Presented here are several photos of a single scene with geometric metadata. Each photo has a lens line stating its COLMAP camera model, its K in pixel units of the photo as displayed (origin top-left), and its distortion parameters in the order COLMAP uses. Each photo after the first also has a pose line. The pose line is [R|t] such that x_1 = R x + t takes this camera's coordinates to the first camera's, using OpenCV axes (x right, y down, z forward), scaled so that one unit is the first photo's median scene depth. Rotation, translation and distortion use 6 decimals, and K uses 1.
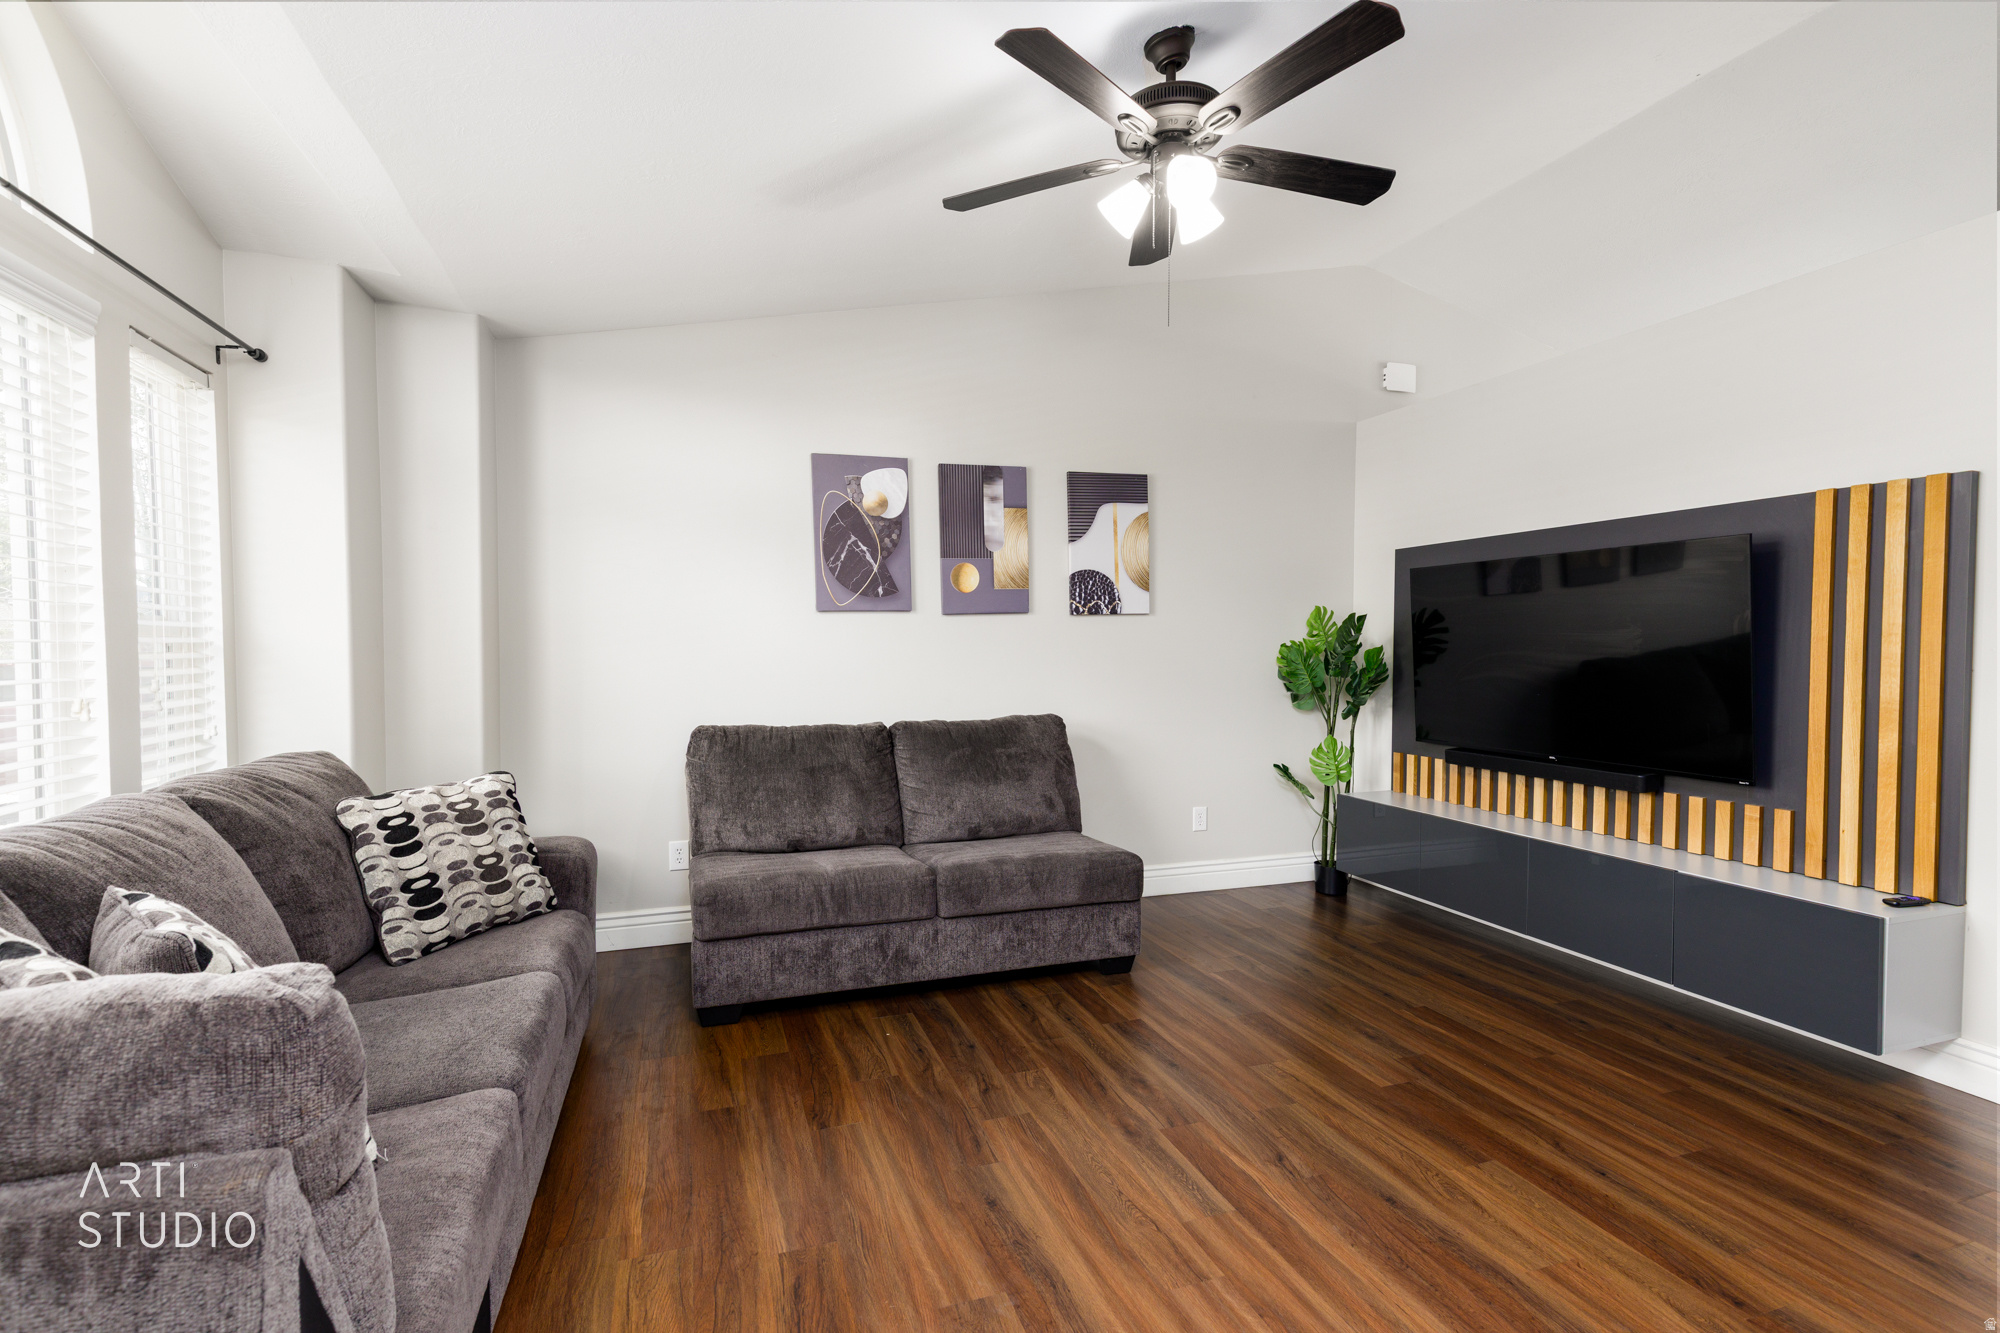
lens RADIAL K [[895.5, 0, 1000.0], [0, 895.5, 668.1], [0, 0, 1]] dist [0.004806, 0.000188]
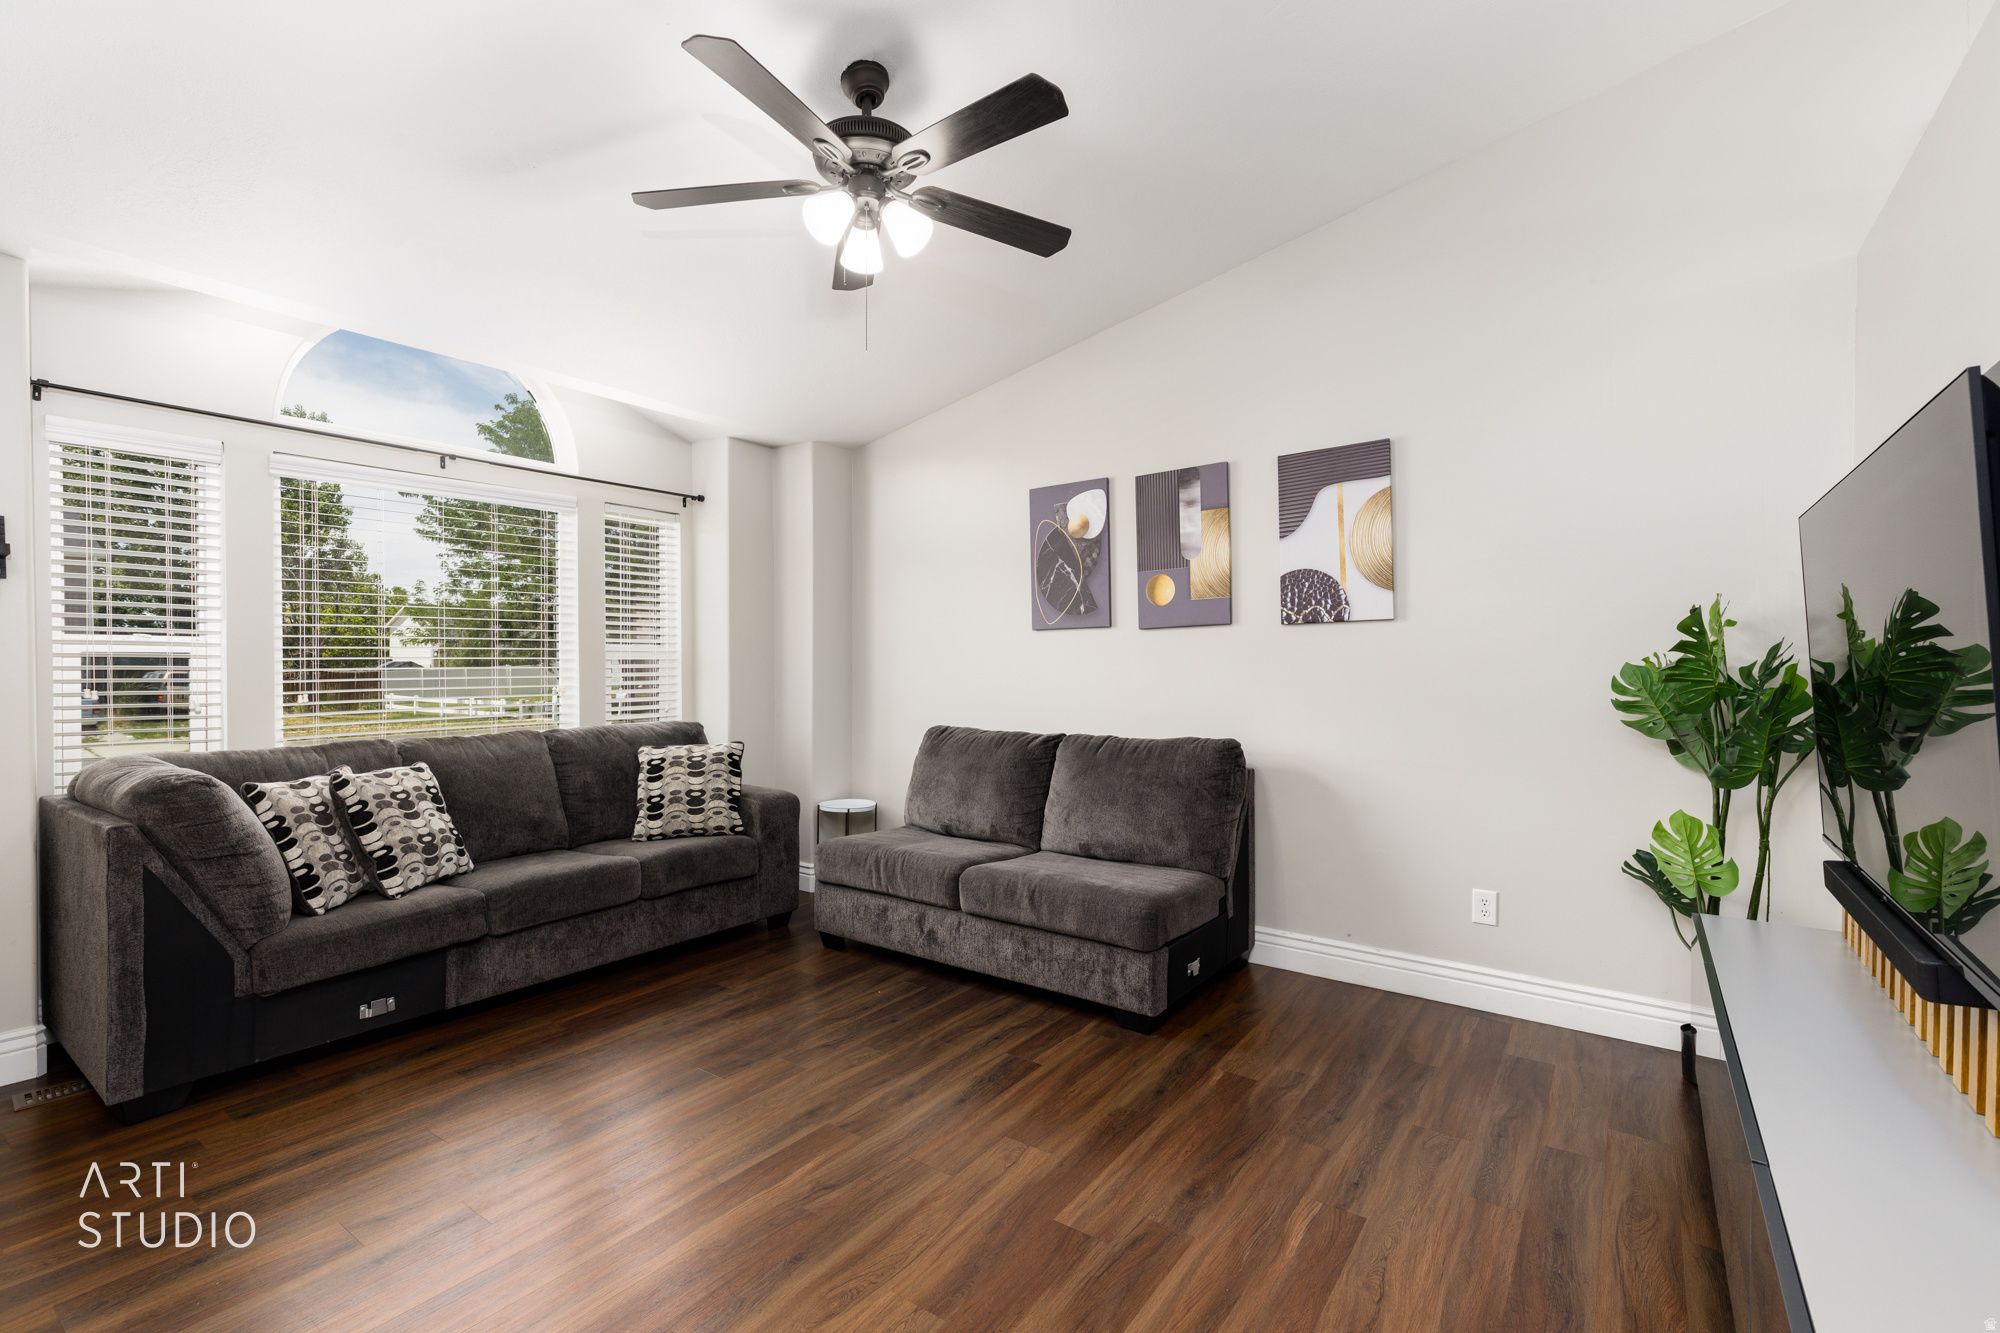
lens RADIAL K [[895.5, 0, 1002.2], [0, 895.5, 668.1], [0, 0, 1]] dist [0.004806, 0.000188]
pose [[0.579198, 0.004088, -0.815177, 0.669744], [-0.021924, 0.999704, -0.010564, -0.003815], [0.814892, 0.023991, 0.579116, 0.322010]]
